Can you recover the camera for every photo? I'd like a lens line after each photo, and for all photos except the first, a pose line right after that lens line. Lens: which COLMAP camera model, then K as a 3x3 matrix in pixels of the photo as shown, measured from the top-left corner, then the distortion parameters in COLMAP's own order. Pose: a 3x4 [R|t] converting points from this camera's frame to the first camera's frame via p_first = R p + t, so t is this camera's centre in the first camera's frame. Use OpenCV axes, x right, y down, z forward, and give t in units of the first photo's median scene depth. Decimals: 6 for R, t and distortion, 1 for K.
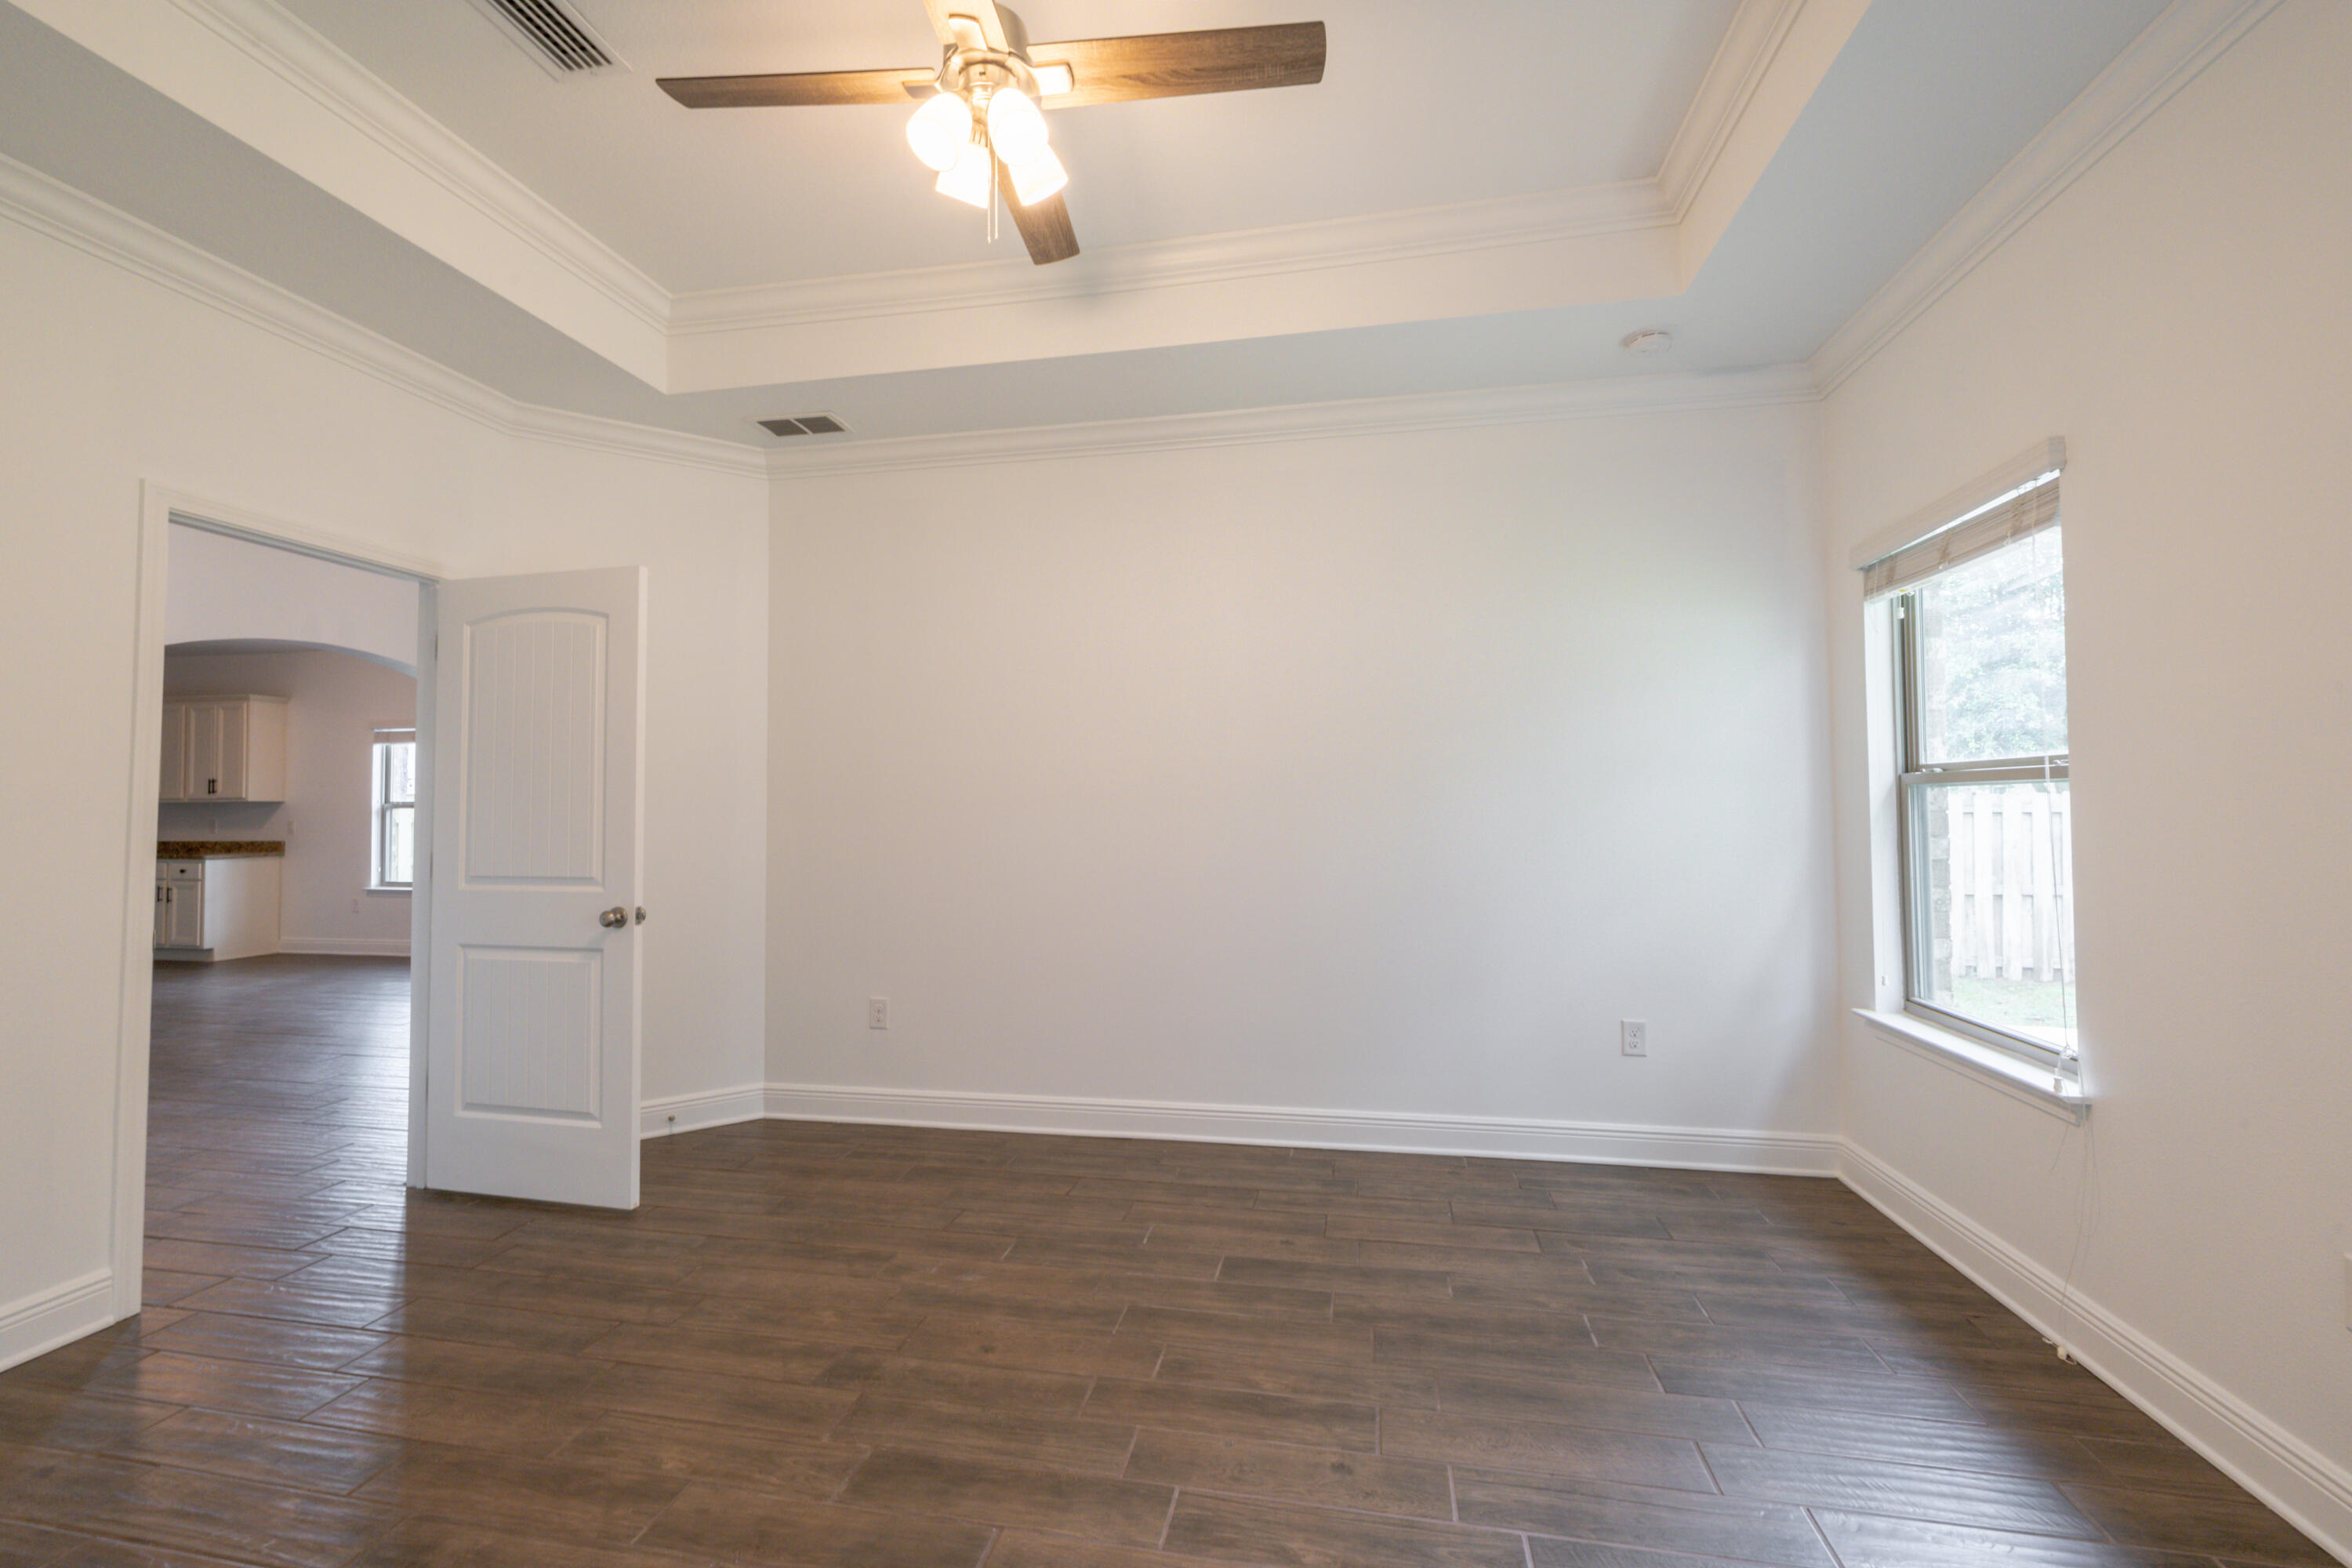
lens RADIAL K [[1021.4, 0, 1176.0], [0, 1021.4, 784.0], [0, 0, 1]] dist [0.003630, 0.000487]
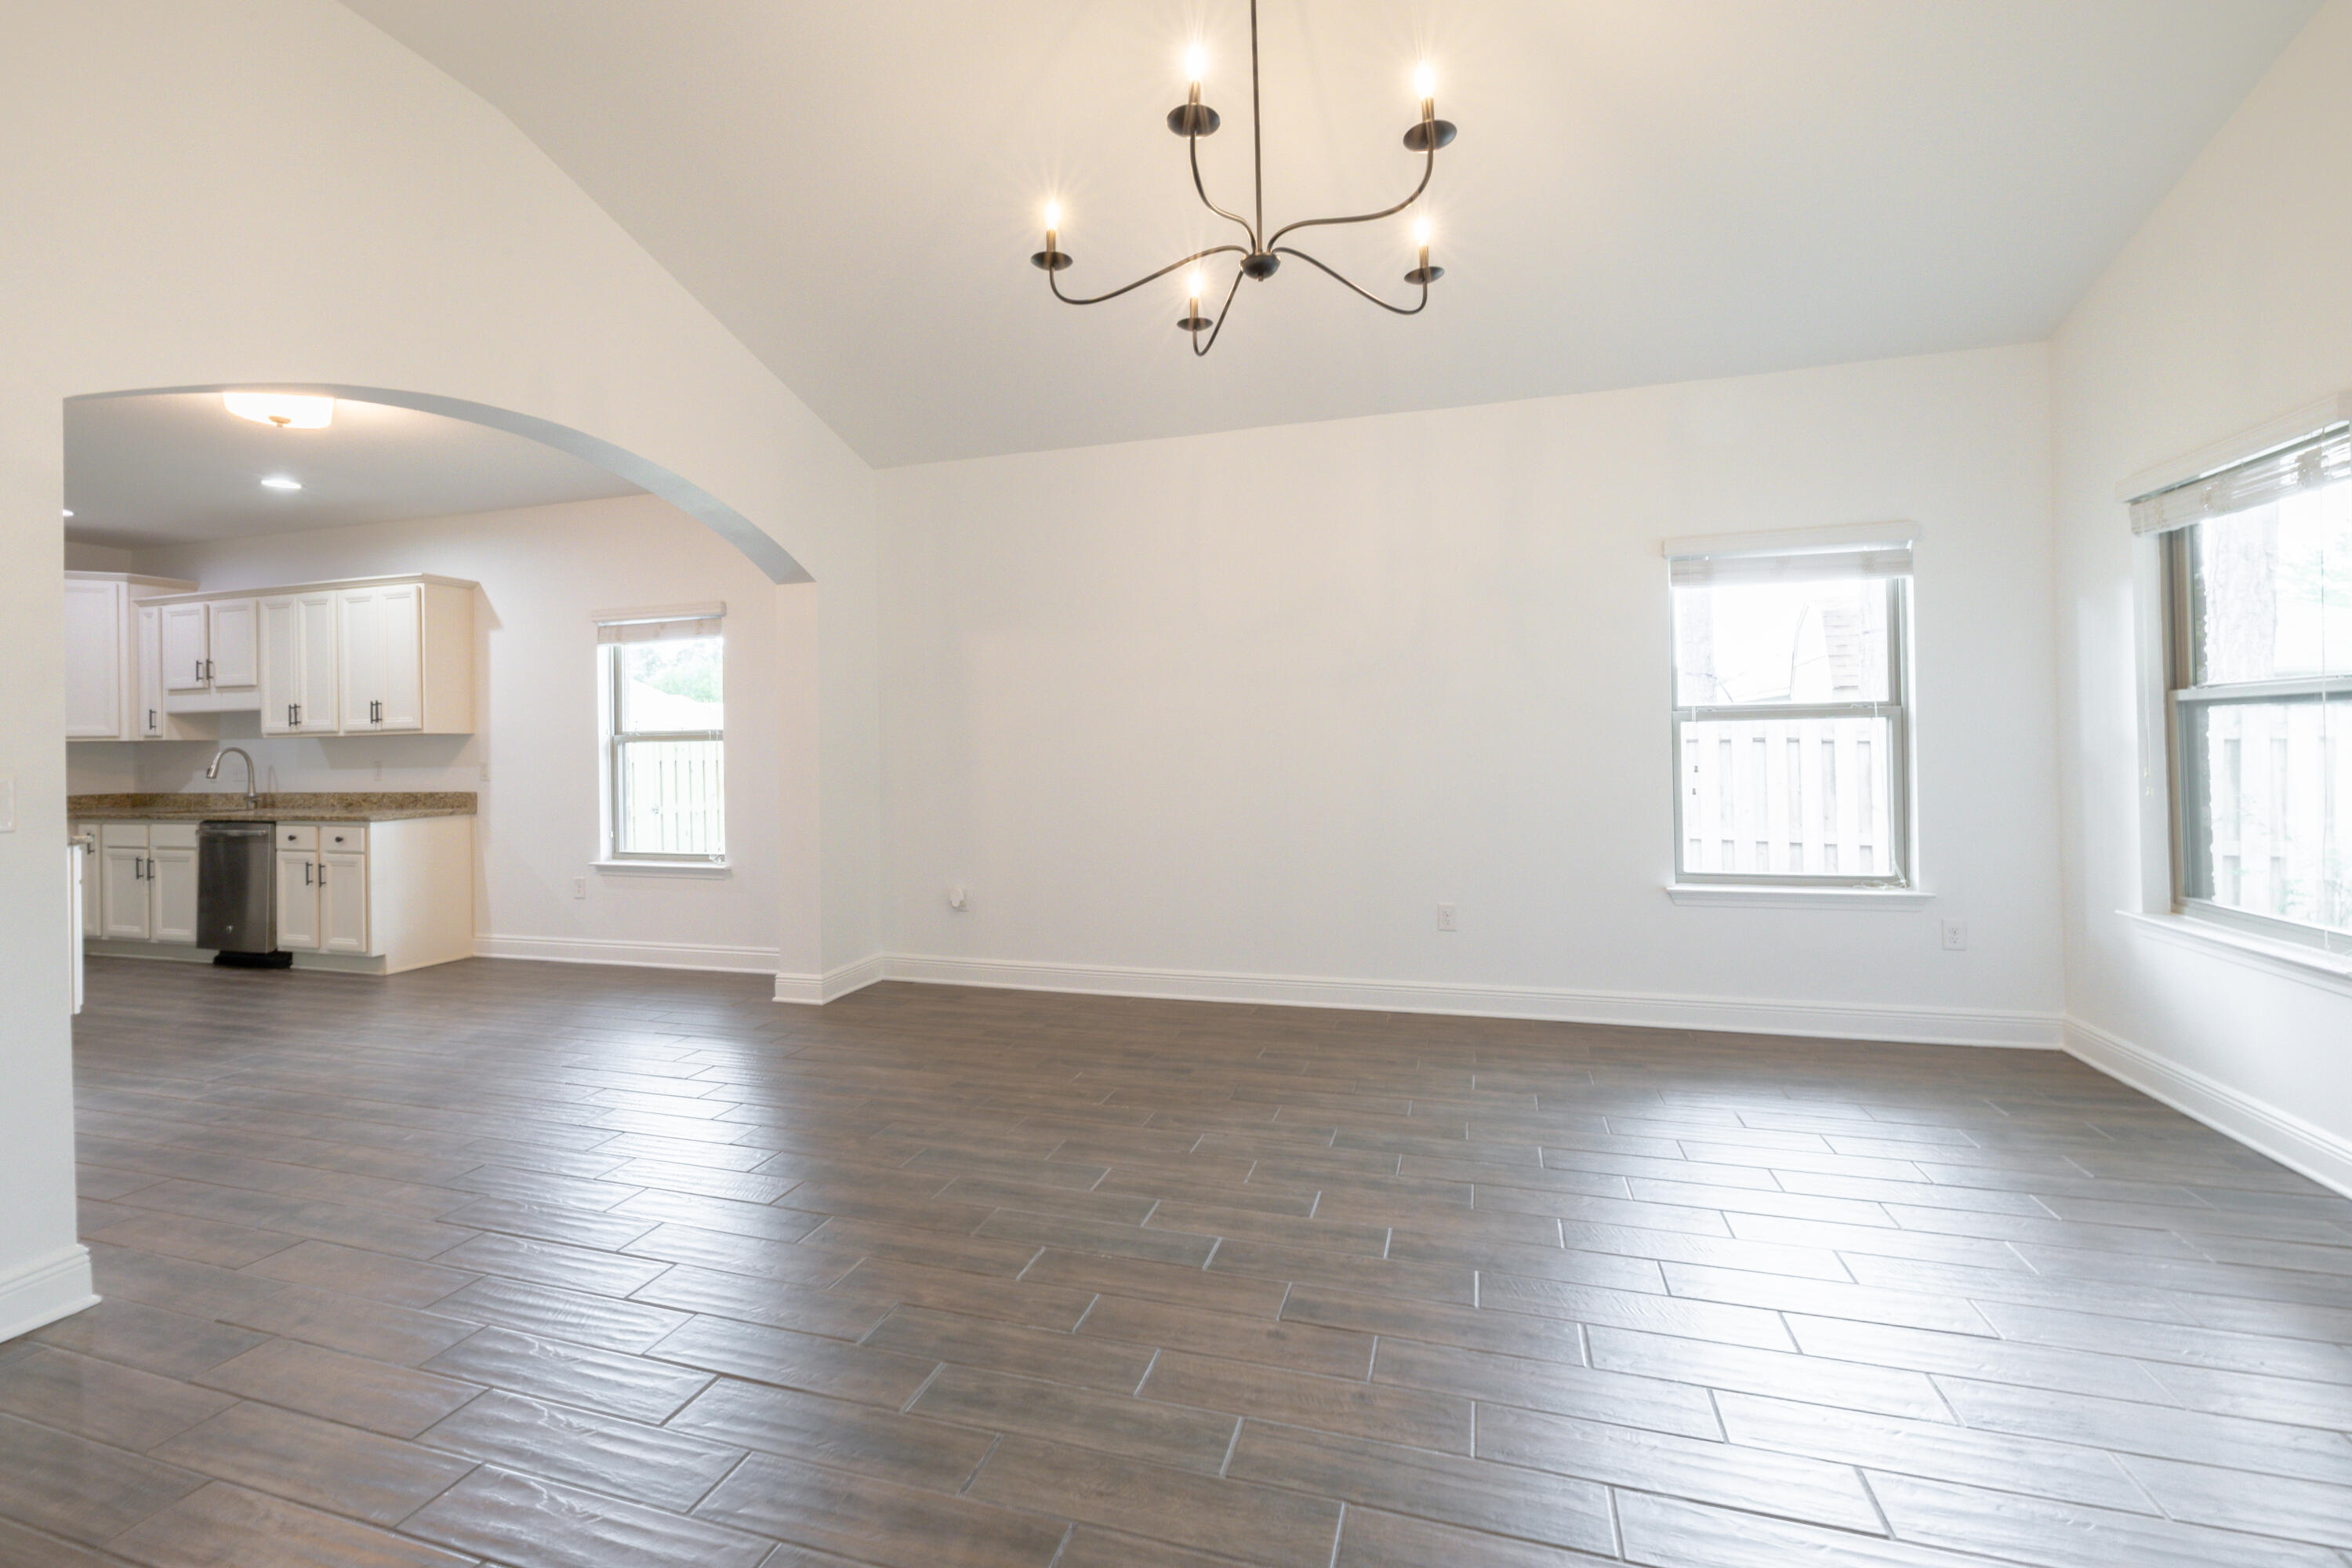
lens RADIAL K [[1011.3, 0, 1171.8], [0, 1011.3, 735.7], [0, 0, 1]] dist [0.001824, 0.000534]
pose [[0.994702, -0.009617, -0.102346, -0.347977], [0.012559, 0.999525, 0.028135, 0.005813], [0.102027, -0.029271, 0.994351, 0.386435]]
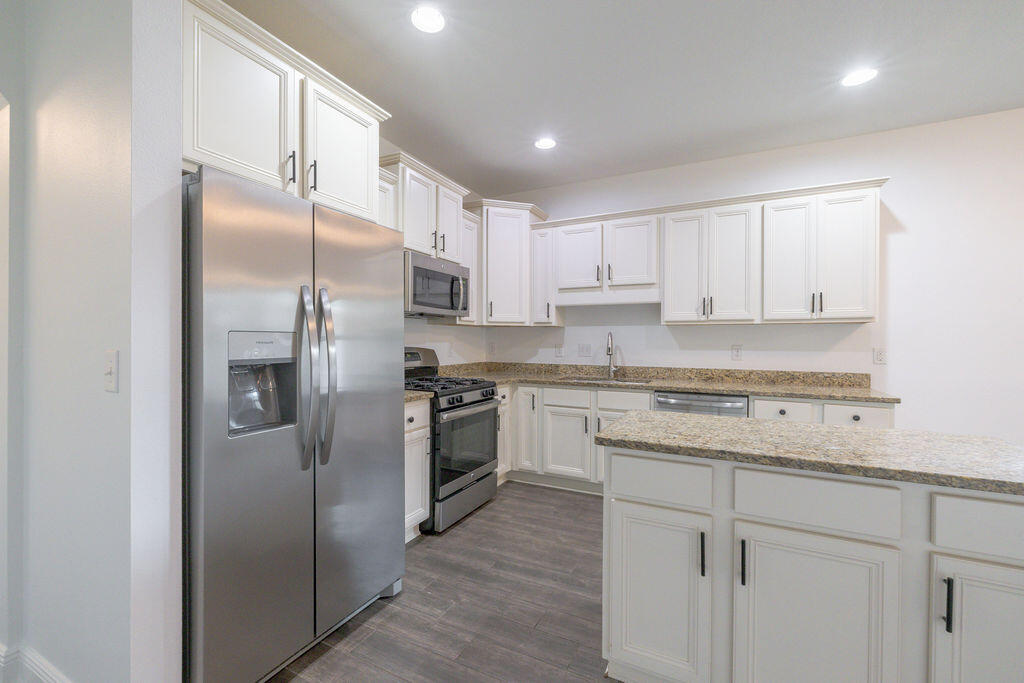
lens RADIAL K [[428.6, 0, 512.0], [0, 428.6, 341.5], [0, 0, 1]] dist [-0.000781, 0.000030]
pose [[0.961712, 0.012841, -0.273760, -1.052164], [-0.001809, 0.999177, 0.040513, 0.018580], [0.274055, -0.038467, 0.960944, 0.613813]]
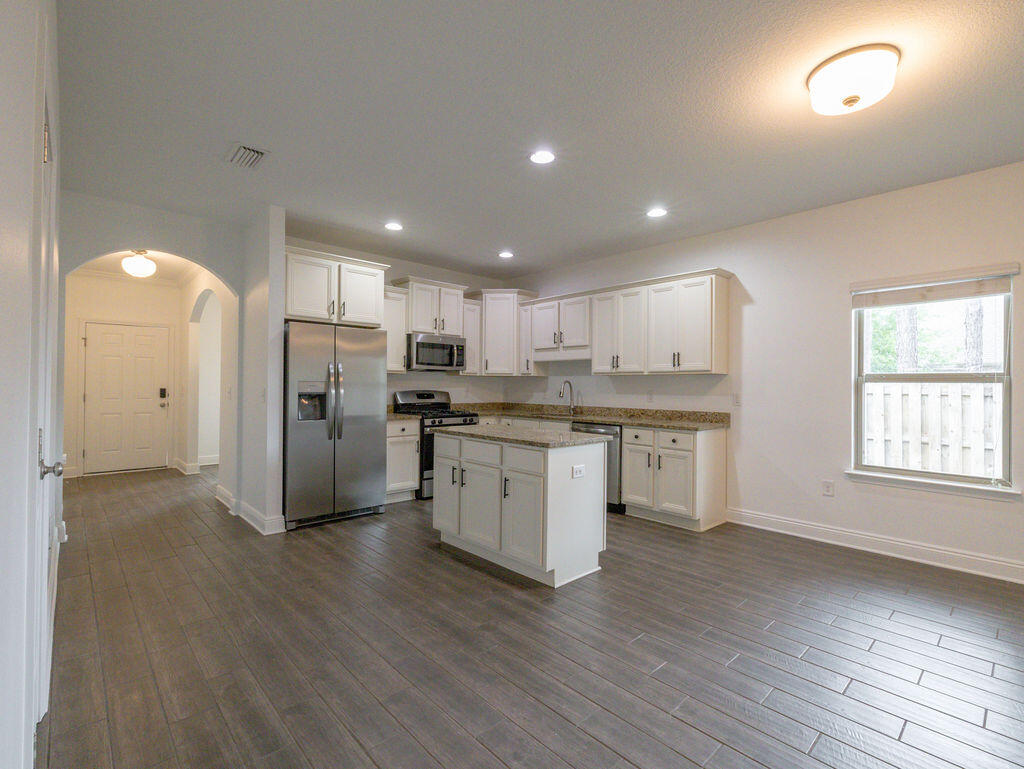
lens RADIAL K [[482.2, 0, 512.0], [0, 482.2, 384.5], [0, 0, 1]] dist [-0.000340, -0.000014]
pose [[0.807447, 0.013806, -0.589779, -0.768550], [0.005327, 0.999515, 0.030691, 0.011708], [0.589916, -0.027923, 0.806981, 0.487720]]
